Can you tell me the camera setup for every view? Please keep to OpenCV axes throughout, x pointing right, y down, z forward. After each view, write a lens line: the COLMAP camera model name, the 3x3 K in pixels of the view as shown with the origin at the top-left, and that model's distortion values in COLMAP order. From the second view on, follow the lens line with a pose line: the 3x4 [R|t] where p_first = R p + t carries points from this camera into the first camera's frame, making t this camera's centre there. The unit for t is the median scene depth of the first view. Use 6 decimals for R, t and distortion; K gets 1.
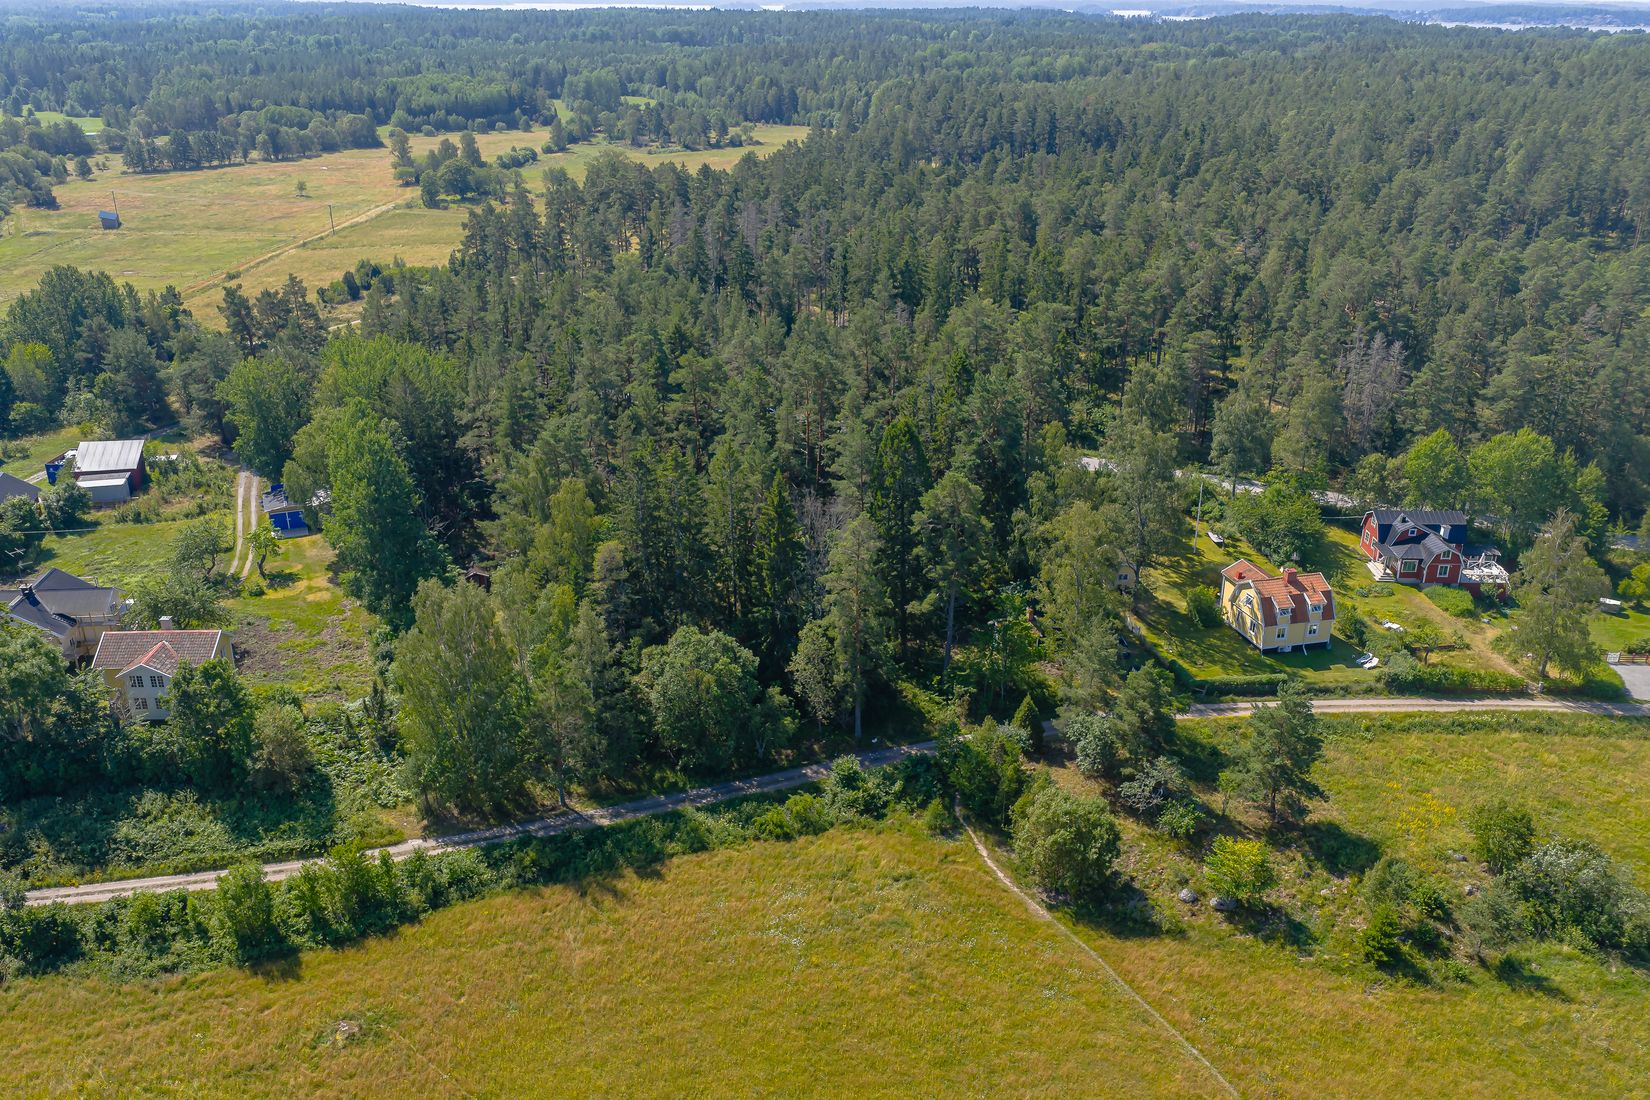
lens RADIAL K [[1364.5, 0, 828.7], [0, 1364.5, 551.0], [0, 0, 1]] dist [0.021388, -0.034242]
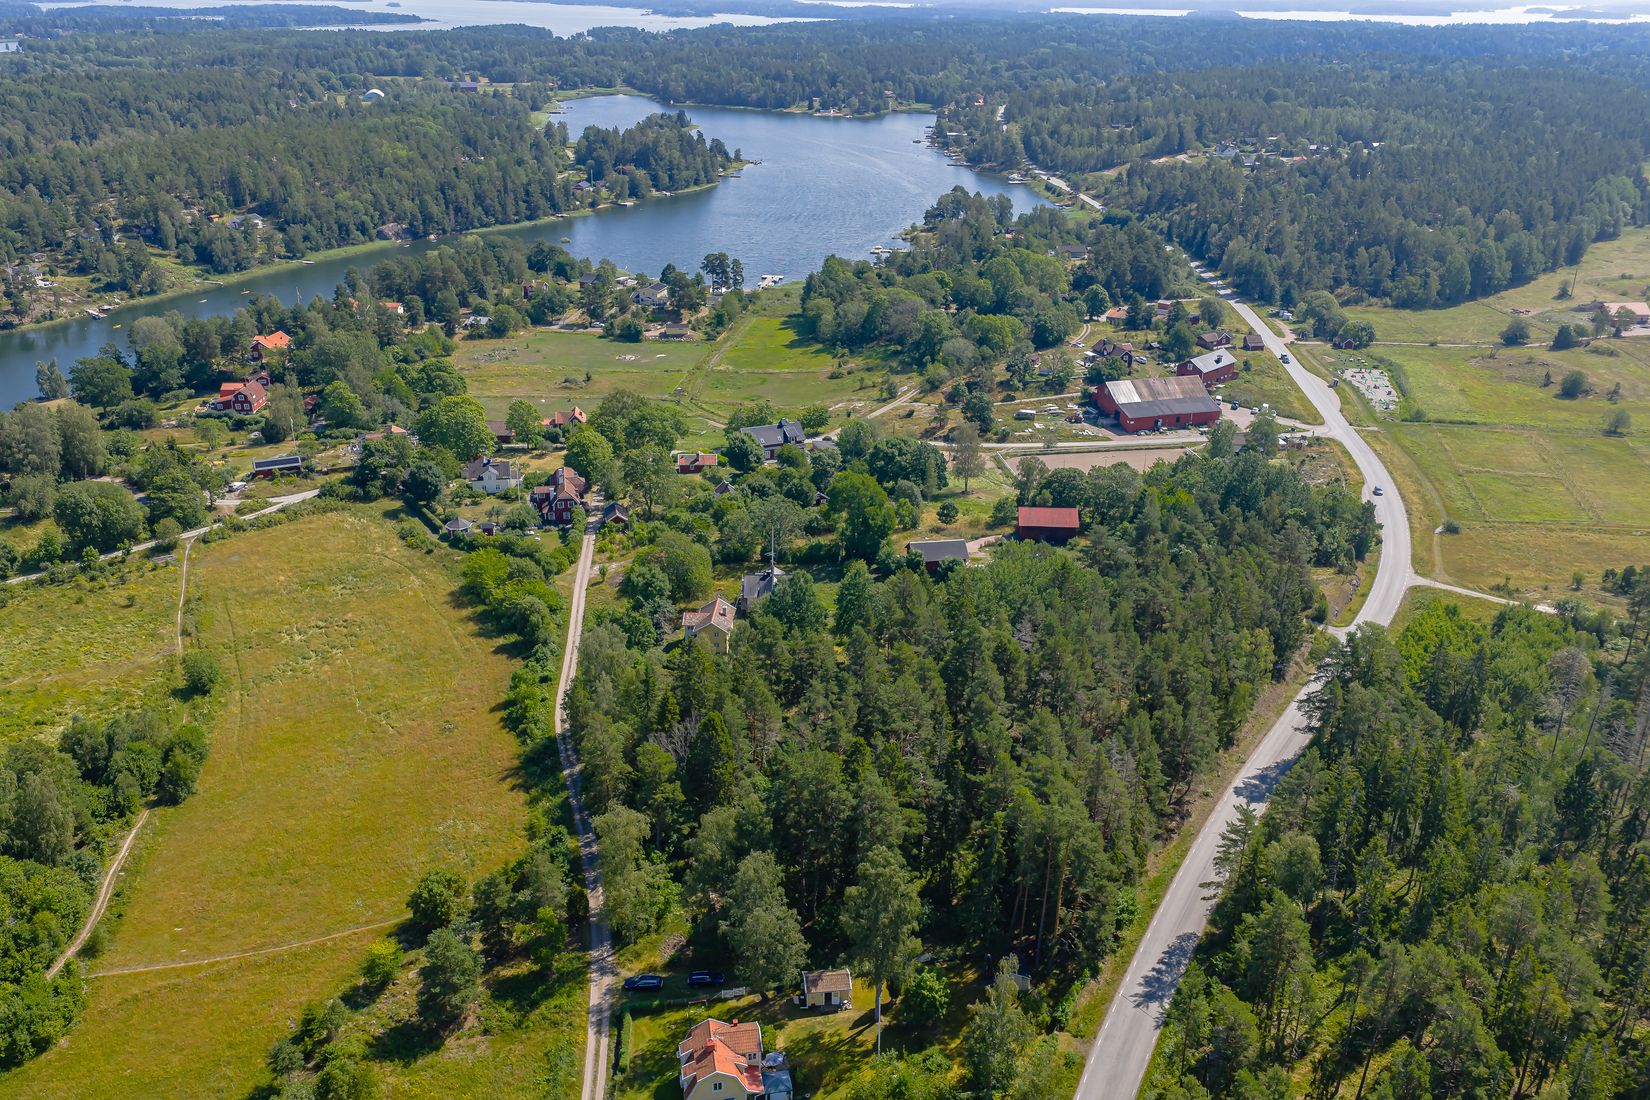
lens RADIAL K [[1364.5, 0, 822.6], [0, 1364.5, 548.3], [0, 0, 1]] dist [0.021388, -0.034242]
pose [[-0.074811, 0.376284, -0.923479, 1.380846], [-0.386465, 0.842759, 0.374702, -0.872811], [0.919265, 0.384925, 0.082373, 1.004305]]
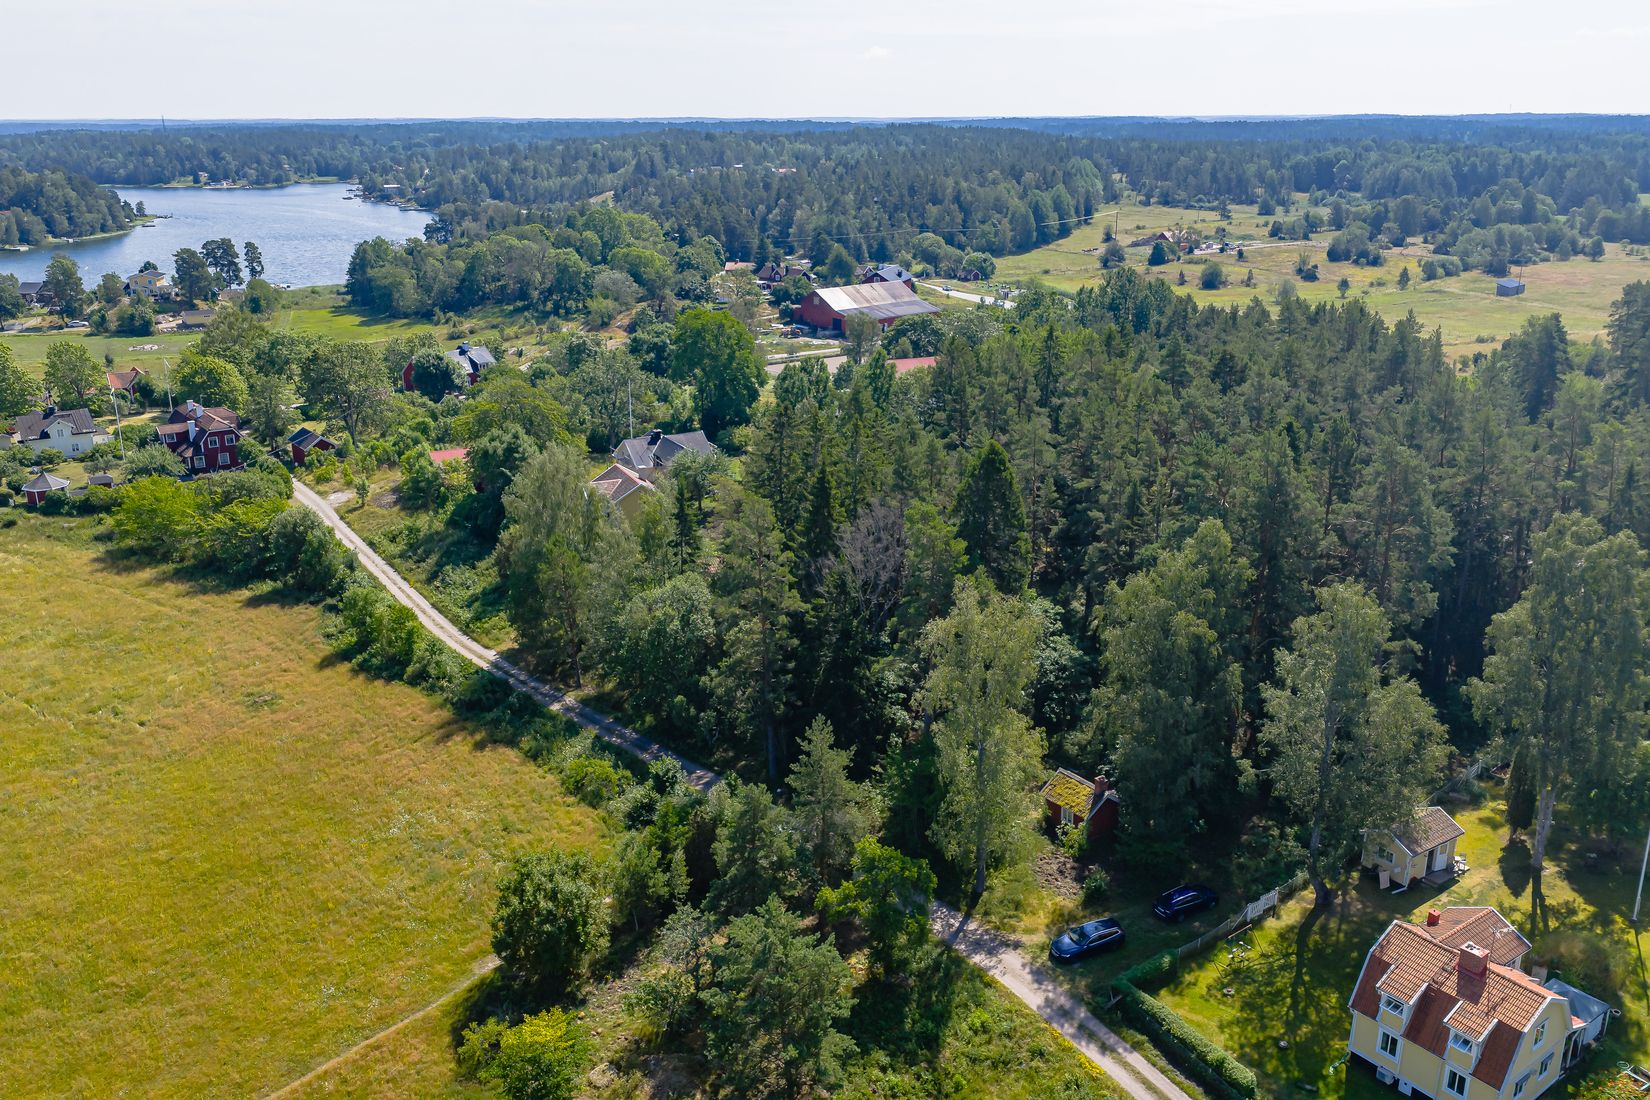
lens RADIAL K [[1364.5, 0, 828.1], [0, 1364.5, 548.5], [0, 0, 1]] dist [0.021388, -0.034242]
pose [[0.372457, 0.274034, -0.886668, 0.762606], [-0.347018, 0.927229, 0.140800, -0.125461], [0.860729, 0.255248, 0.440448, 0.659308]]
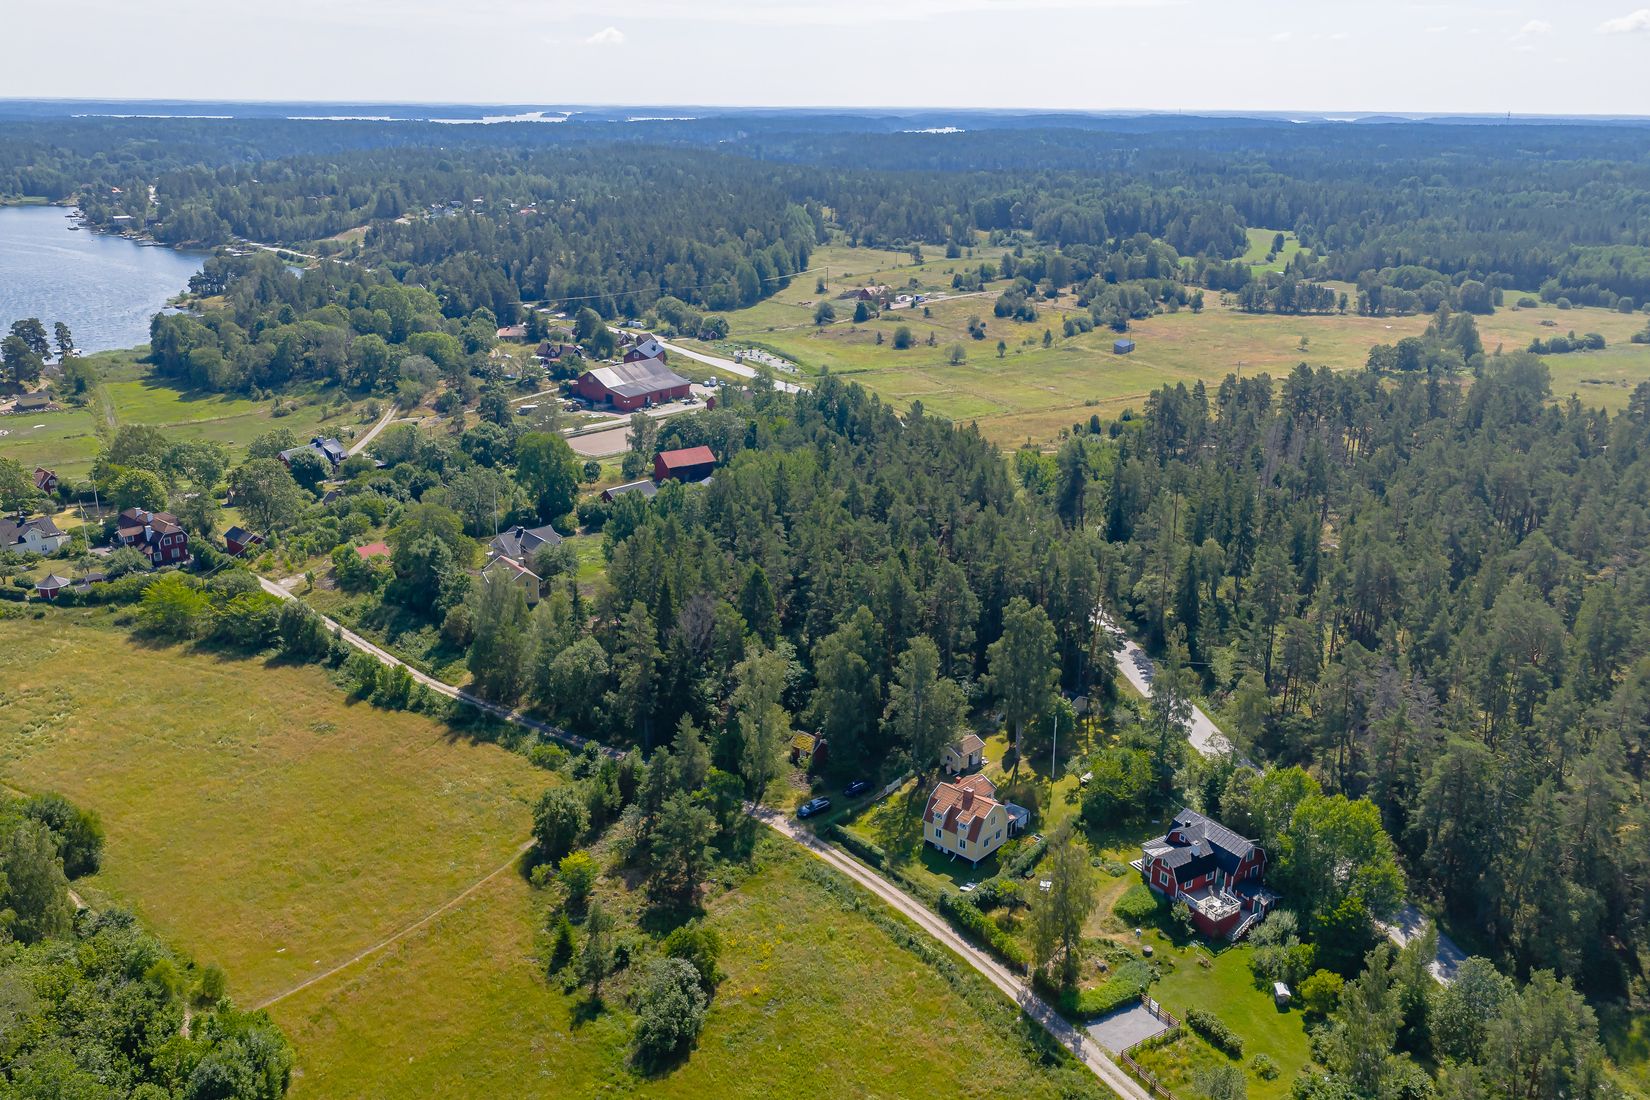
lens RADIAL K [[1364.5, 0, 825.4], [0, 1364.5, 536.5], [0, 0, 1]] dist [0.021388, -0.034242]
pose [[0.546923, 0.253244, -0.797962, 1.364824], [-0.324084, 0.942880, 0.077109, -0.285585], [0.771910, 0.216434, 0.597755, 0.189305]]
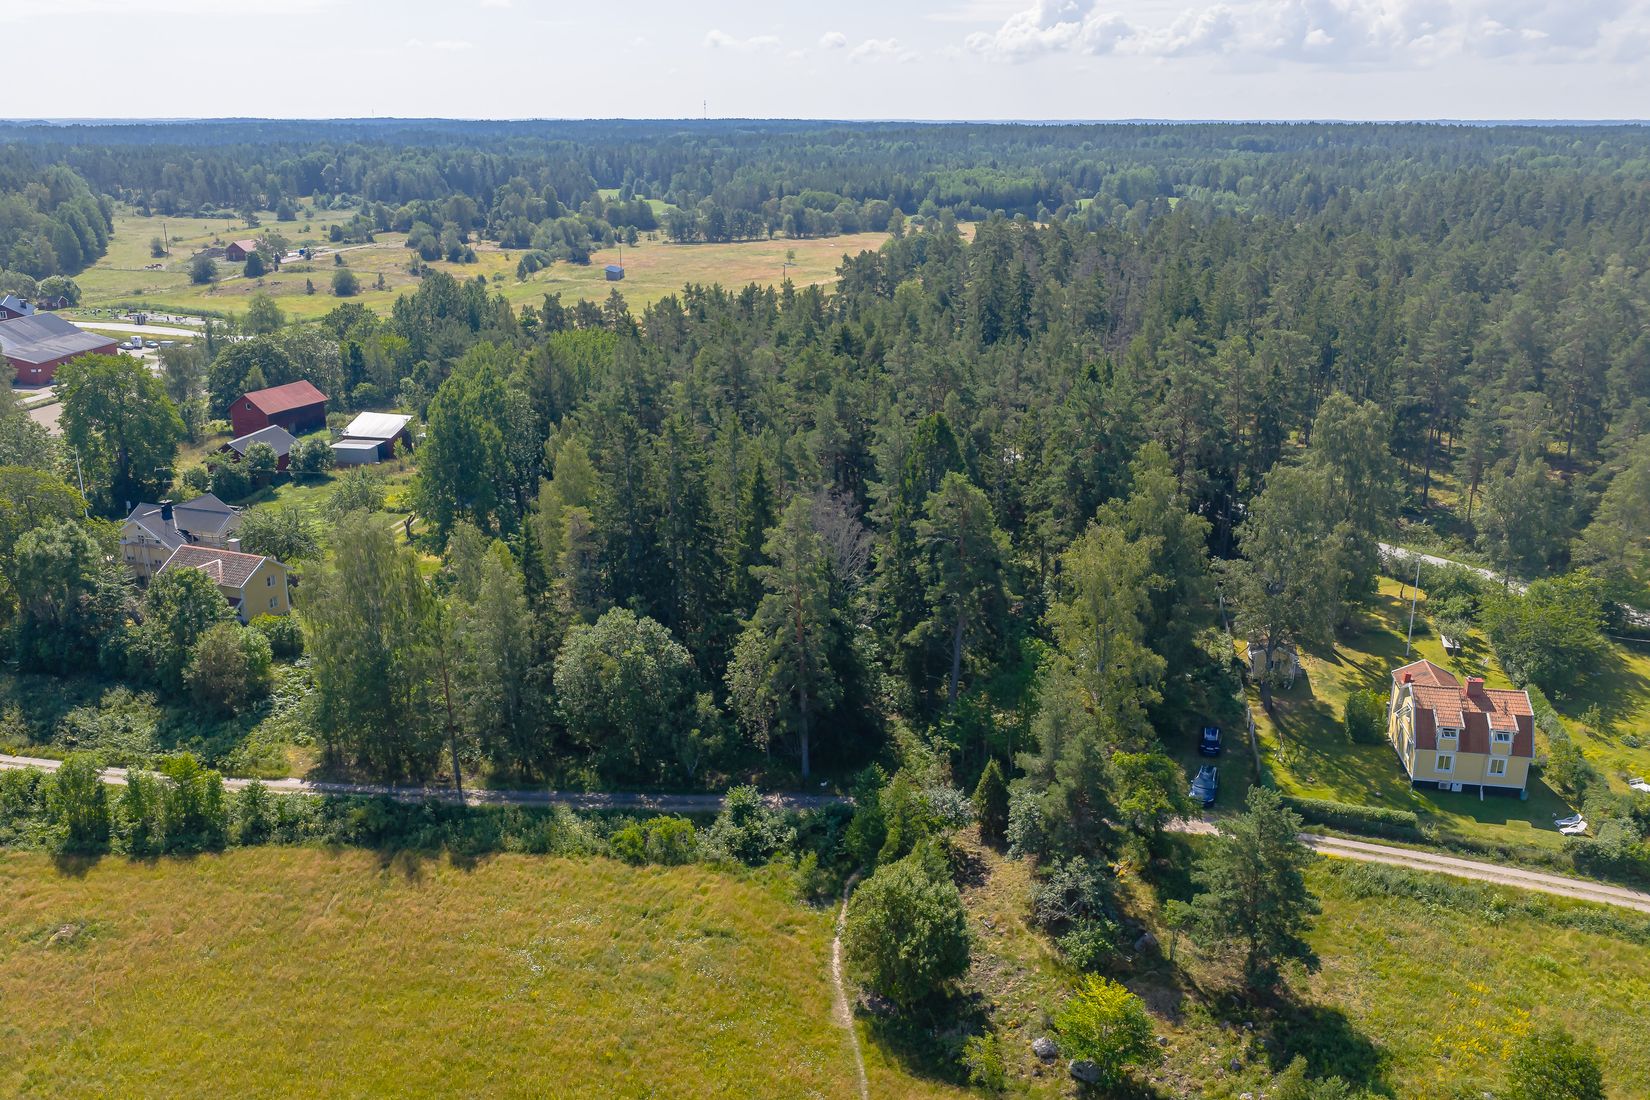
lens RADIAL K [[1364.5, 0, 826.1], [0, 1364.5, 556.3], [0, 0, 1]] dist [0.021388, -0.034242]
pose [[0.909118, 0.122813, -0.398022, 0.363739], [-0.154076, 0.986921, -0.047401, 0.043897], [0.386995, 0.104418, 0.916151, 0.240268]]
